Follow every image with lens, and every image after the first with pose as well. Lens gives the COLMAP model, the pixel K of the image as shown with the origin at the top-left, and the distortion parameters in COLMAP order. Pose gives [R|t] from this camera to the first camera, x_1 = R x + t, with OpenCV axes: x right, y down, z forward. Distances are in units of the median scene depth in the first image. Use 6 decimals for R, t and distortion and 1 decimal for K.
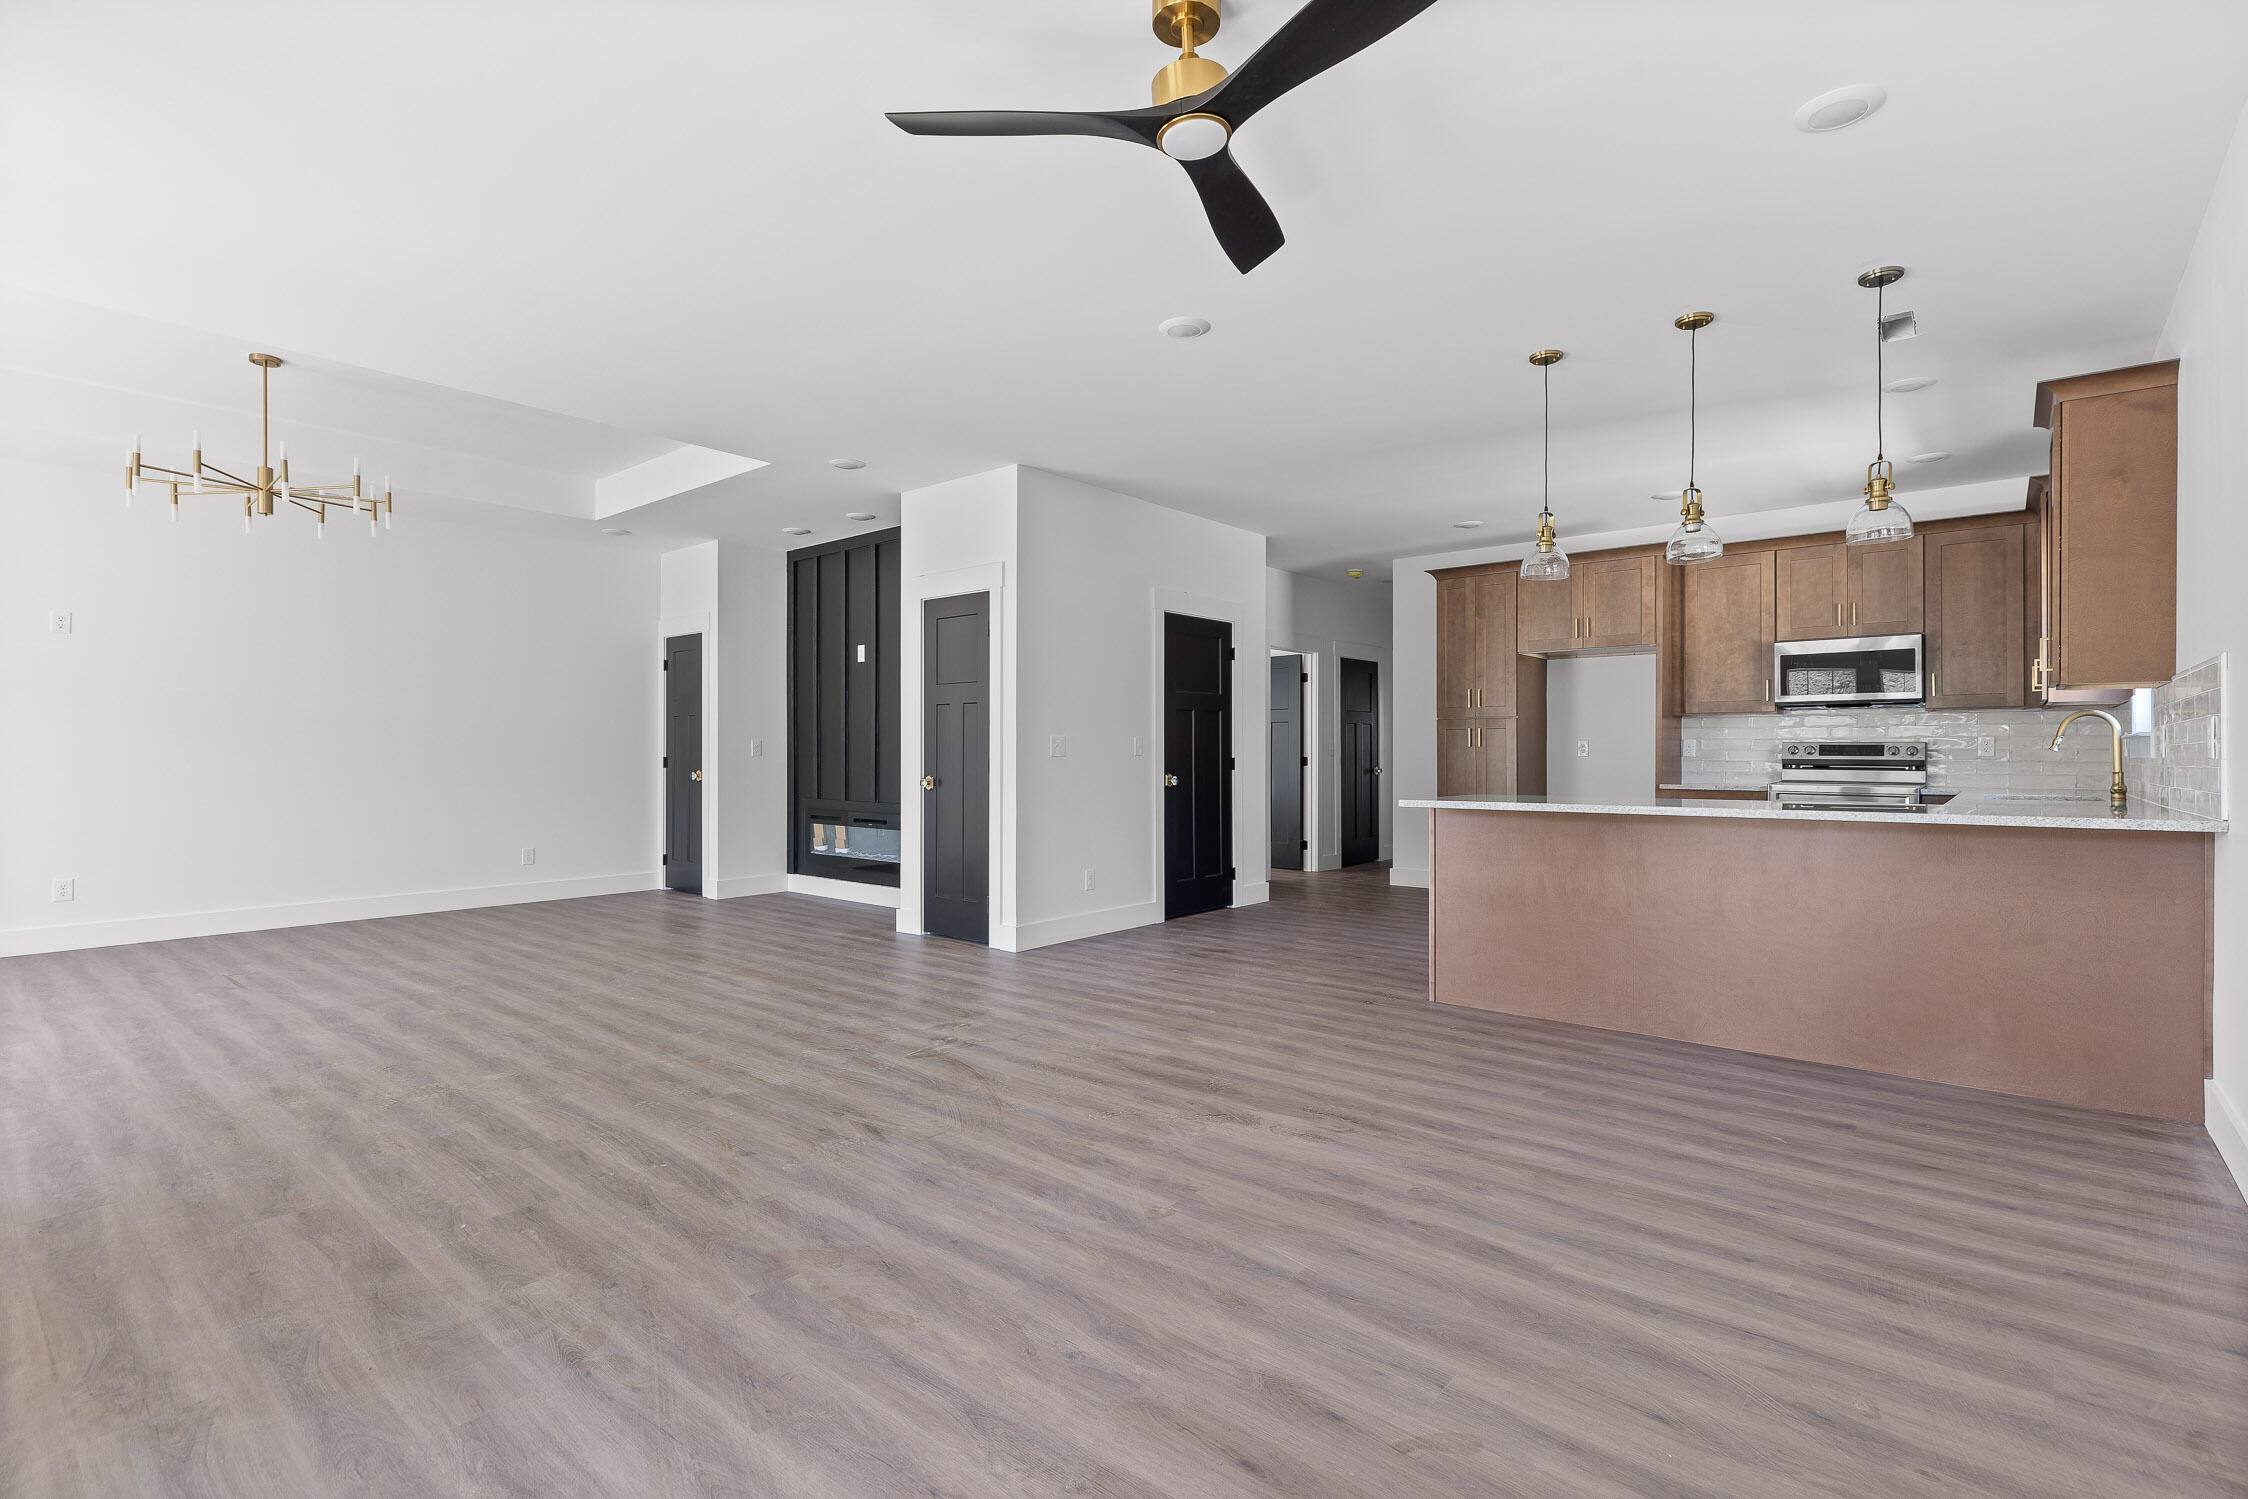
lens RADIAL K [[1053.0, 0, 1125.0], [0, 1053.0, 761.8], [0, 0, 1]] dist [0.001661, -0.000064]
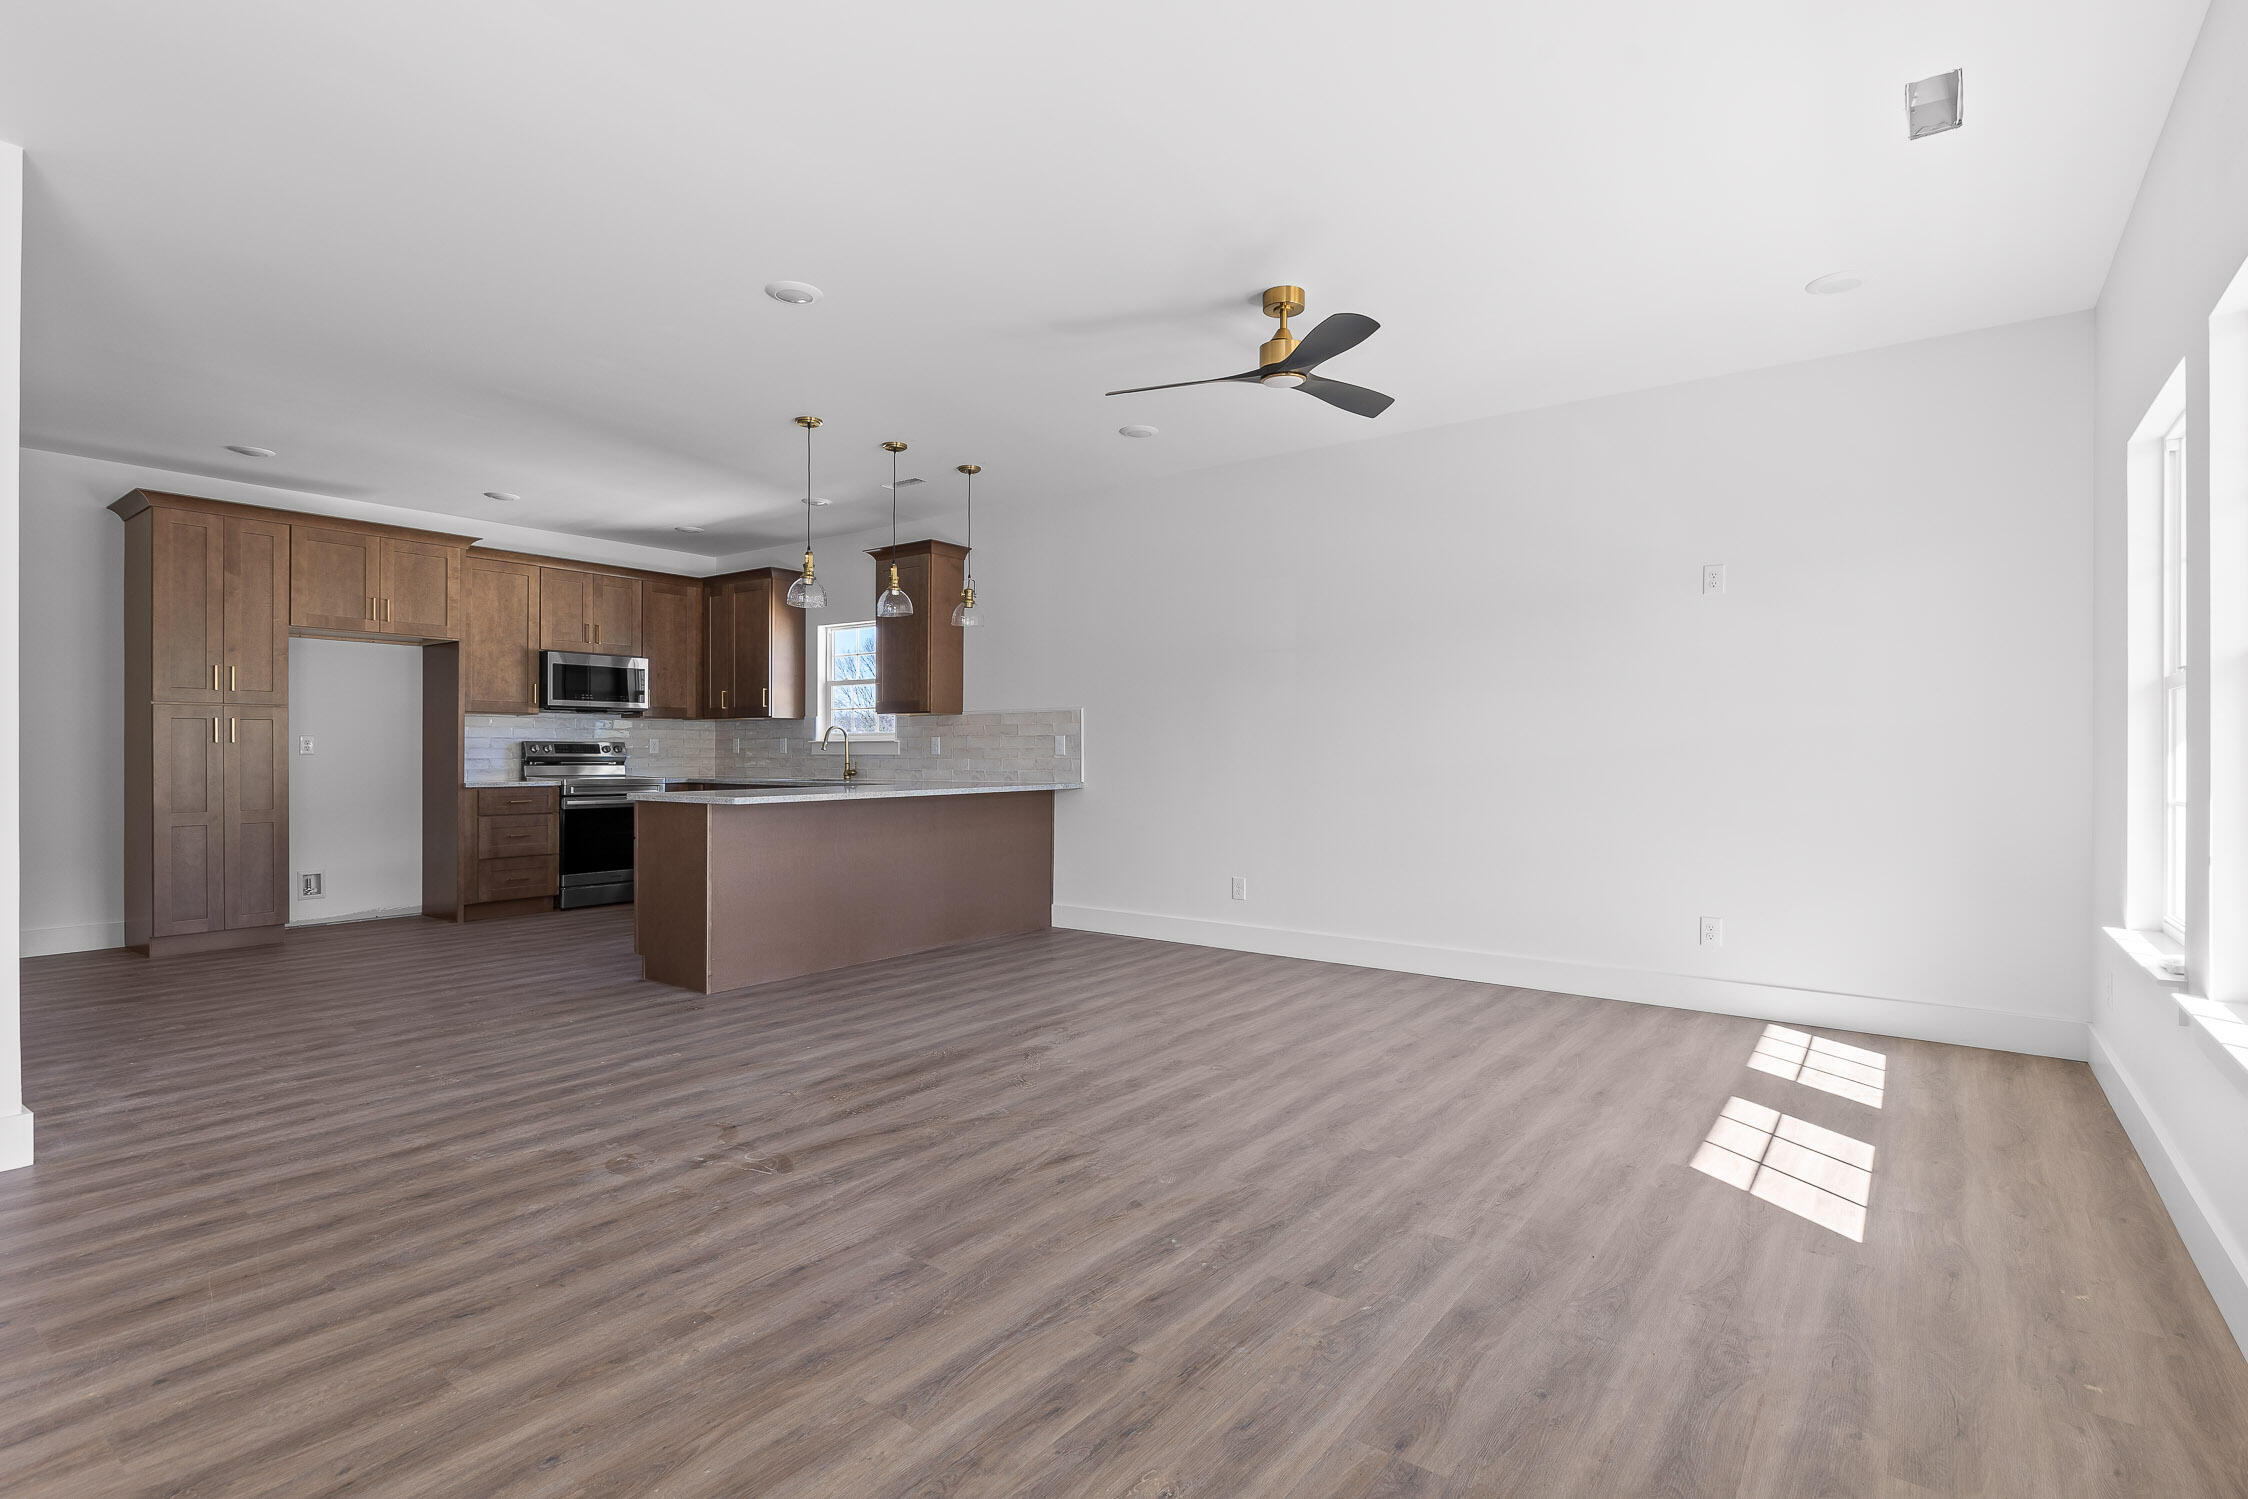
lens RADIAL K [[1084.2, 0, 1135.3], [0, 1084.2, 756.0], [0, 0, 1]] dist [-0.004021, -0.000790]
pose [[-0.072701, -0.003301, 0.997348, -1.074947], [0.005024, 0.999981, 0.003676, -0.008621], [-0.997341, 0.005278, -0.072683, 0.900886]]
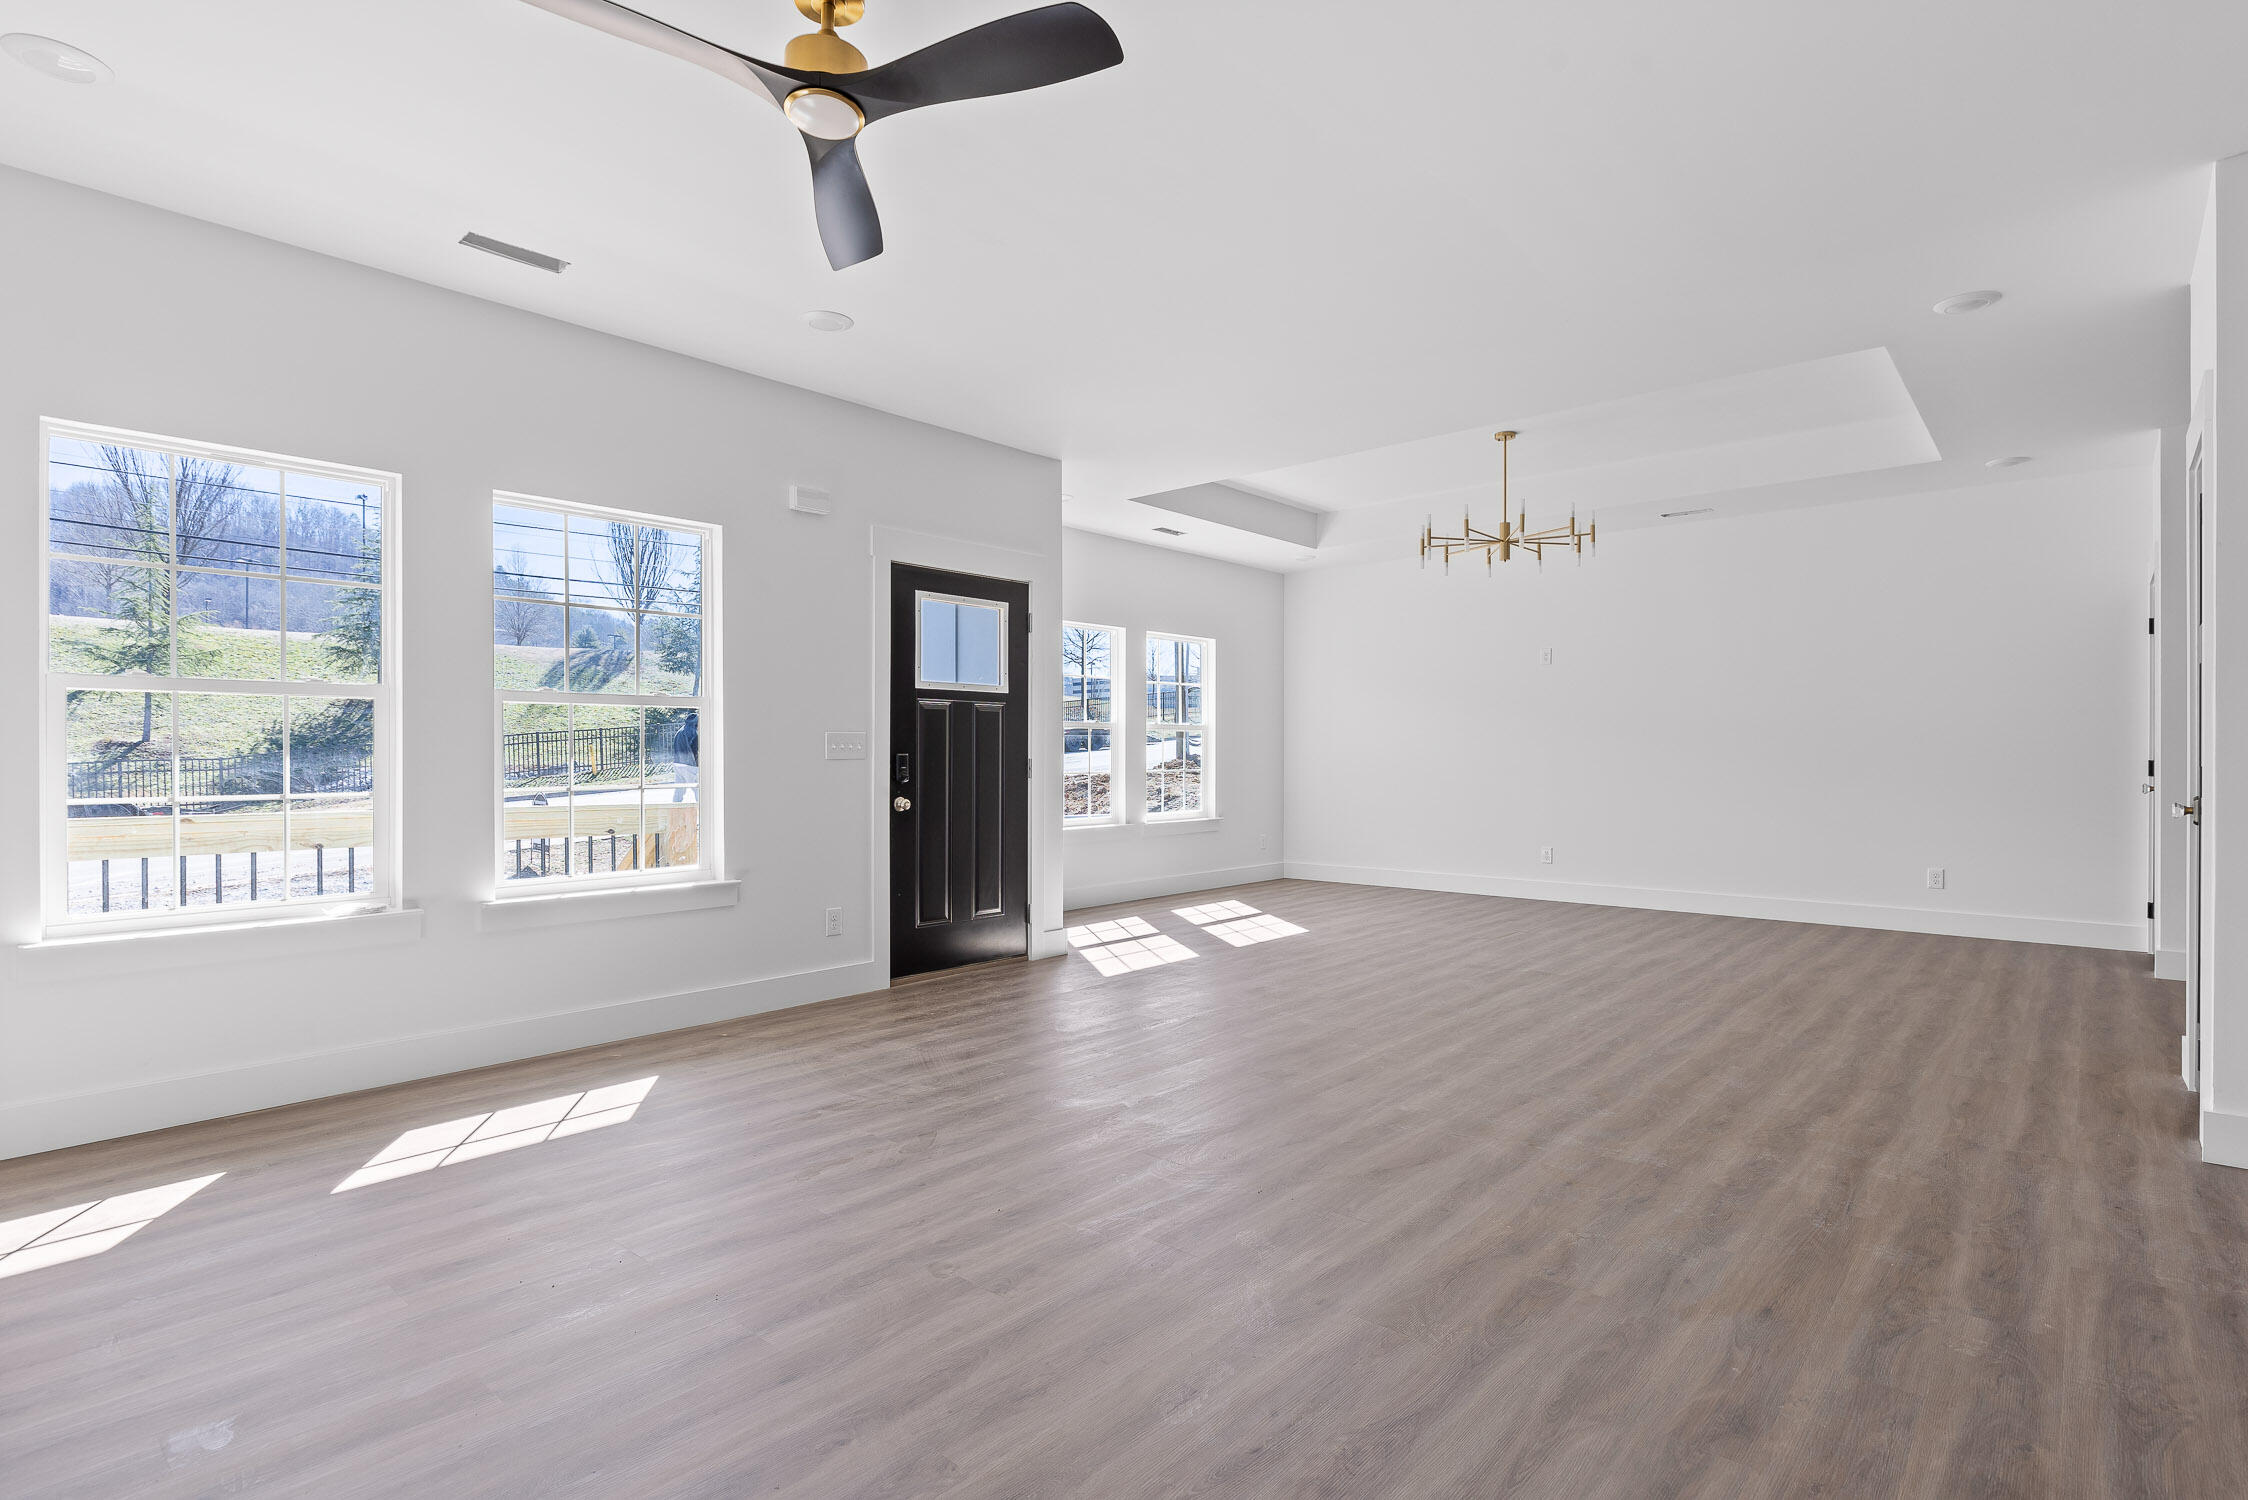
lens RADIAL K [[1101.5, 0, 1124.0], [0, 1101.5, 750.0], [0, 0, 1]] dist [-0.002699, -0.000618]
pose [[-0.026203, -0.003121, -0.999652, 0.709662], [-0.007134, 0.999970, -0.002935, -0.007932], [0.999631, 0.007055, -0.026225, 0.865516]]
